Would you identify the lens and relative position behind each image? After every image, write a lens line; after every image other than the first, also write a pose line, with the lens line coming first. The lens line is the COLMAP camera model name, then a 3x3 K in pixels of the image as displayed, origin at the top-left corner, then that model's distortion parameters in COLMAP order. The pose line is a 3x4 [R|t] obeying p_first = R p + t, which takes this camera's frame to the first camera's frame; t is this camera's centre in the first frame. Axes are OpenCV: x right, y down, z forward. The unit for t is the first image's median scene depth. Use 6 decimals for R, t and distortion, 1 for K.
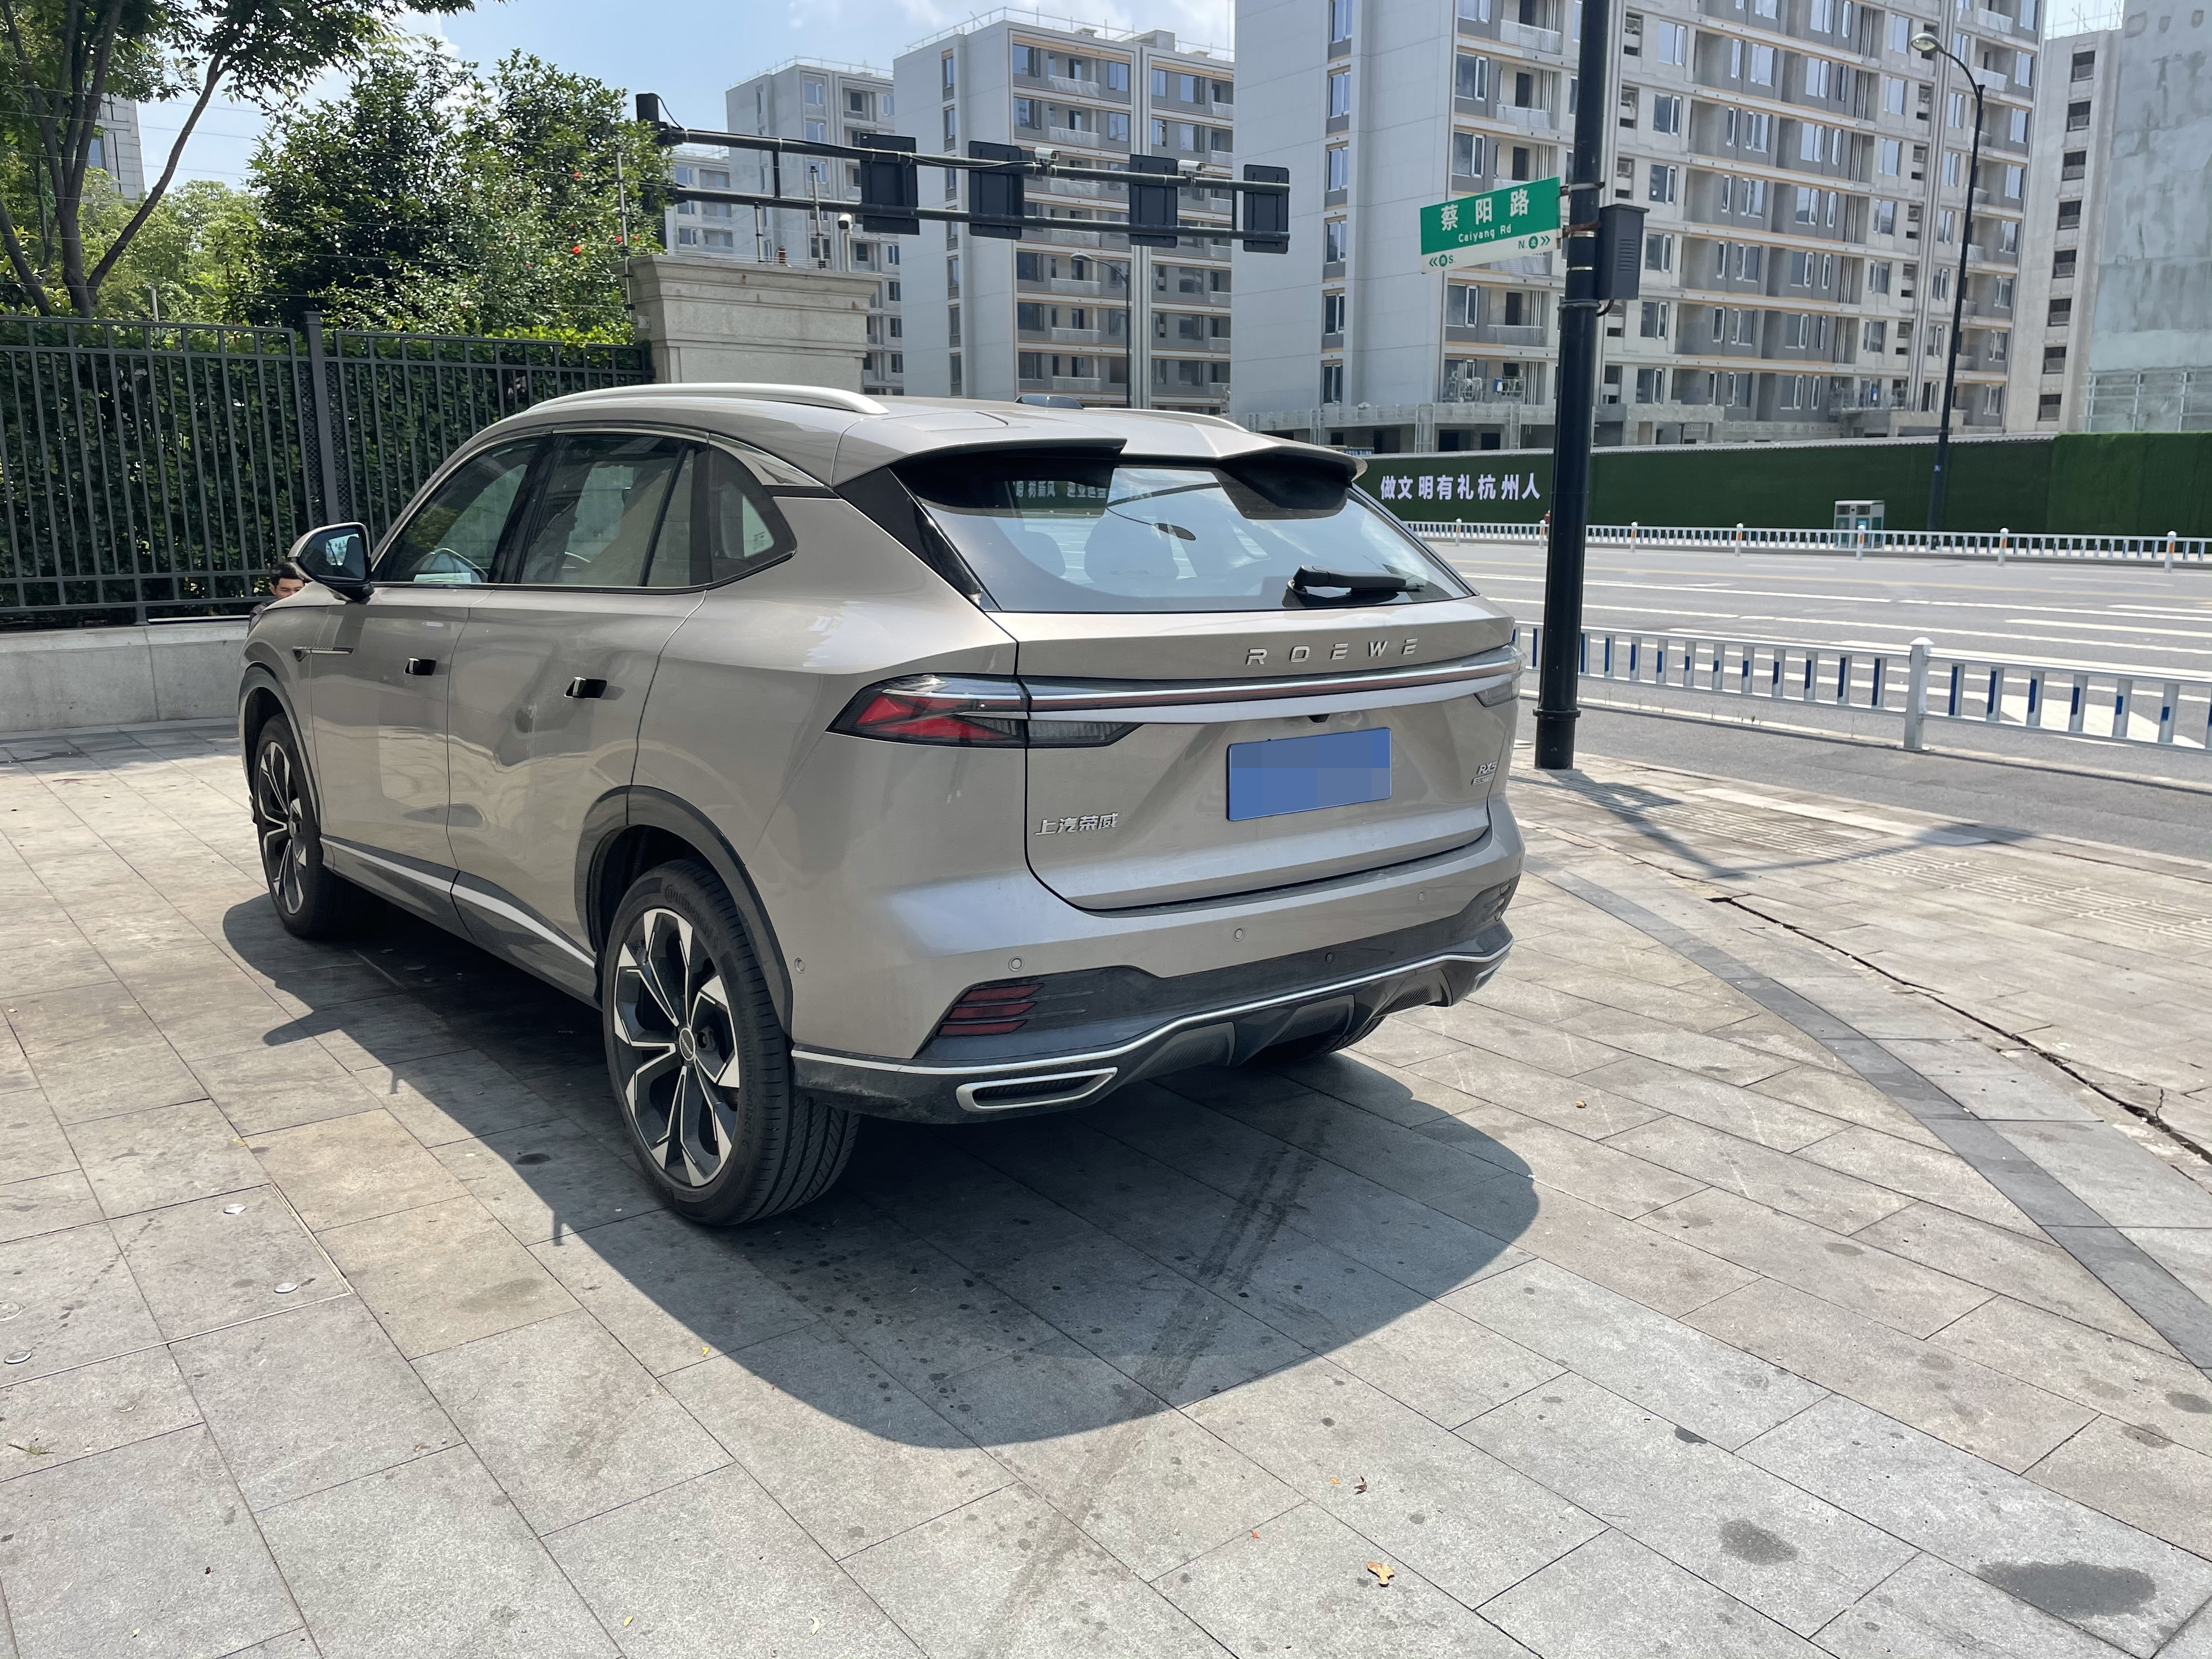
lens RADIAL K [[1684.2, 0, 1111.7], [0, 1684.2, 820.5], [0, 0, 1]] dist [0.080521, -0.105893]
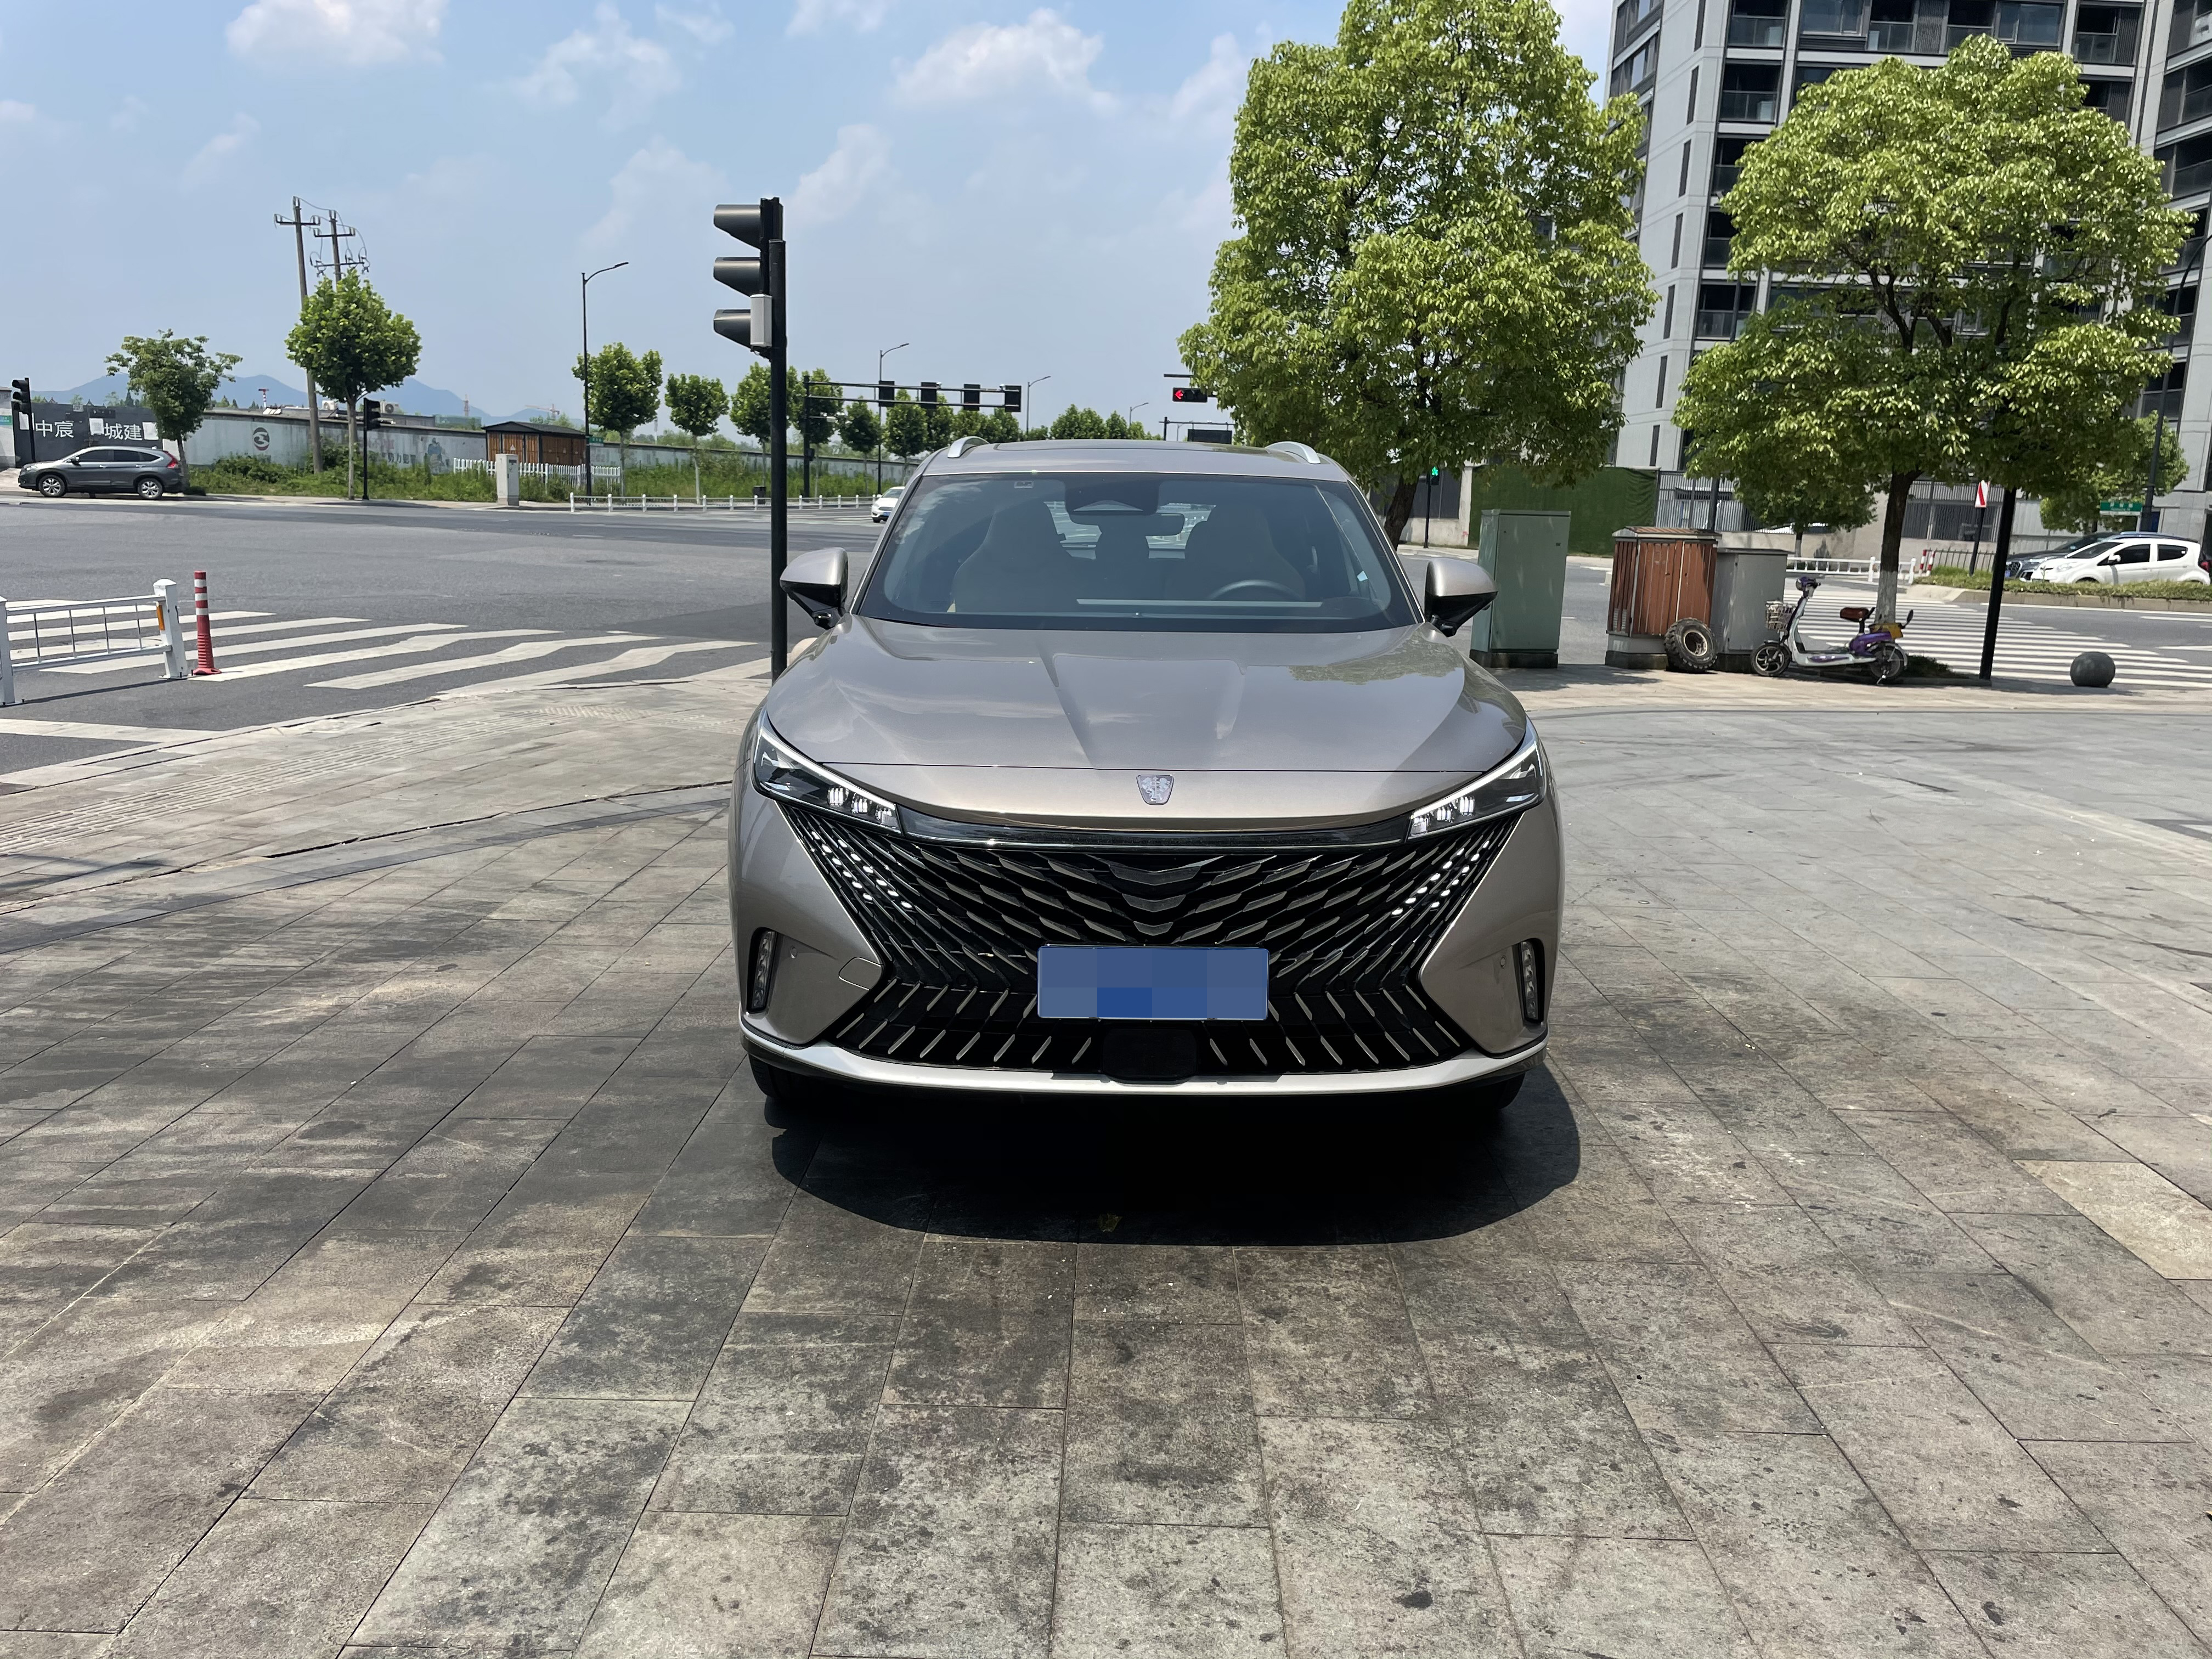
lens RADIAL K [[1684.2, 0, 1111.7], [0, 1684.2, 820.5], [0, 0, 1]] dist [0.080521, -0.105893]
pose [[-0.777936, -0.147728, 0.610731, -0.410191], [0.087193, 0.937186, 0.337757, -0.169520], [-0.622264, 0.316005, -0.716190, 0.833244]]
